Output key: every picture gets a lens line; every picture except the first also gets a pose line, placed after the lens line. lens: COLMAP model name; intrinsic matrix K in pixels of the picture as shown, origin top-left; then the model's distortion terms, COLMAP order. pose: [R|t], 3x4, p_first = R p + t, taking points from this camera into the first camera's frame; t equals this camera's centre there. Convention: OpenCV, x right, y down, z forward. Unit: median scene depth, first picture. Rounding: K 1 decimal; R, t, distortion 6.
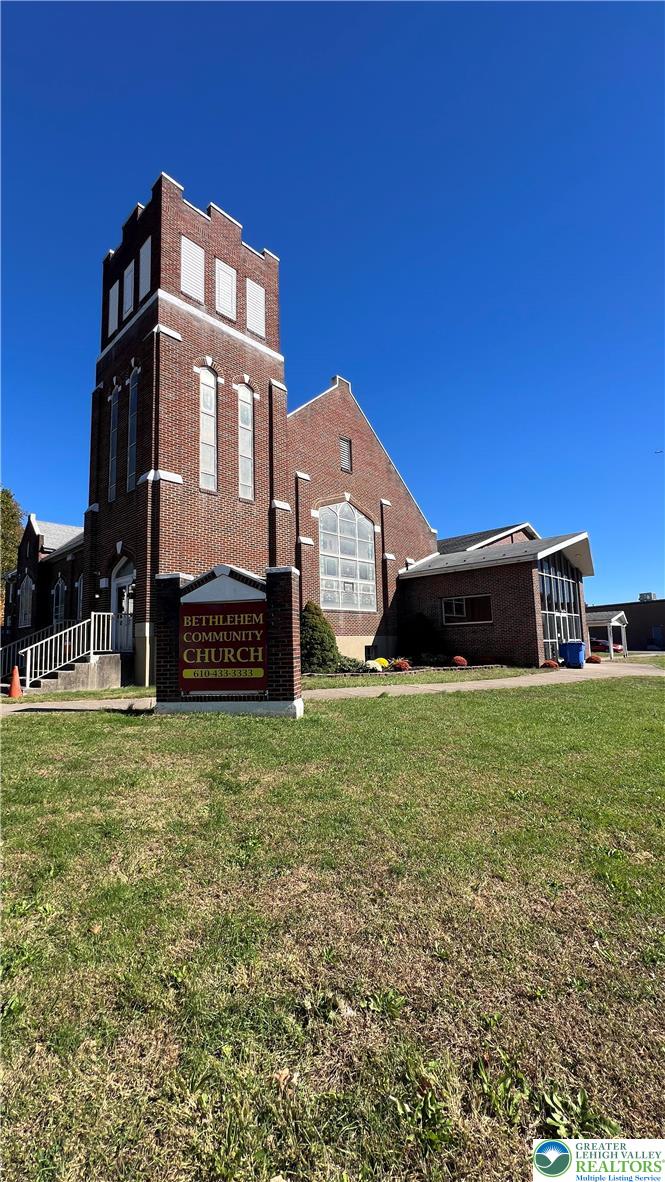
lens RADIAL K [[472.6, 0, 332.5], [0, 472.6, 591.0], [0, 0, 1]] dist [-0.004996, -0.000343]
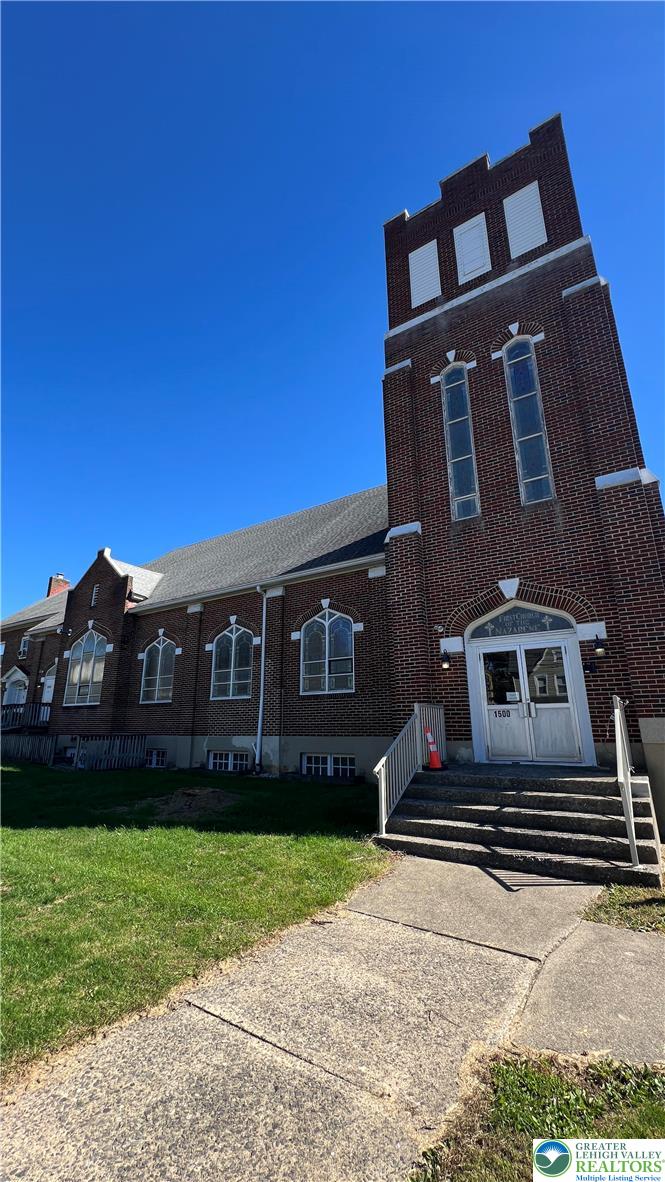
lens RADIAL K [[472.6, 0, 332.5], [0, 472.6, 591.0], [0, 0, 1]] dist [-0.004996, -0.000343]
pose [[0.171728, -0.235898, -0.956484, 0.231053], [0.109536, 0.969459, -0.219432, 0.009910], [0.979036, -0.067087, 0.192323, 0.457229]]
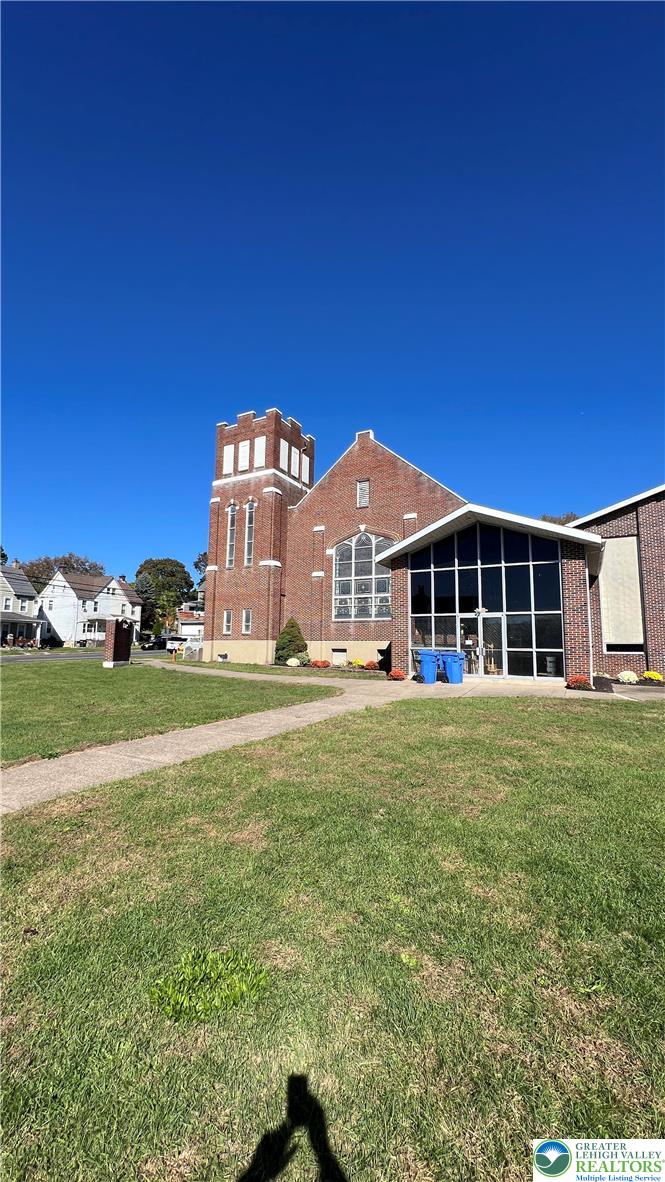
lens RADIAL K [[472.6, 0, 332.5], [0, 472.6, 591.0], [0, 0, 1]] dist [-0.004996, -0.000343]
pose [[0.256952, -0.089637, -0.962258, 1.213099], [0.089474, 0.993619, -0.068666, 0.042771], [0.962273, -0.068453, 0.263333, 0.602866]]
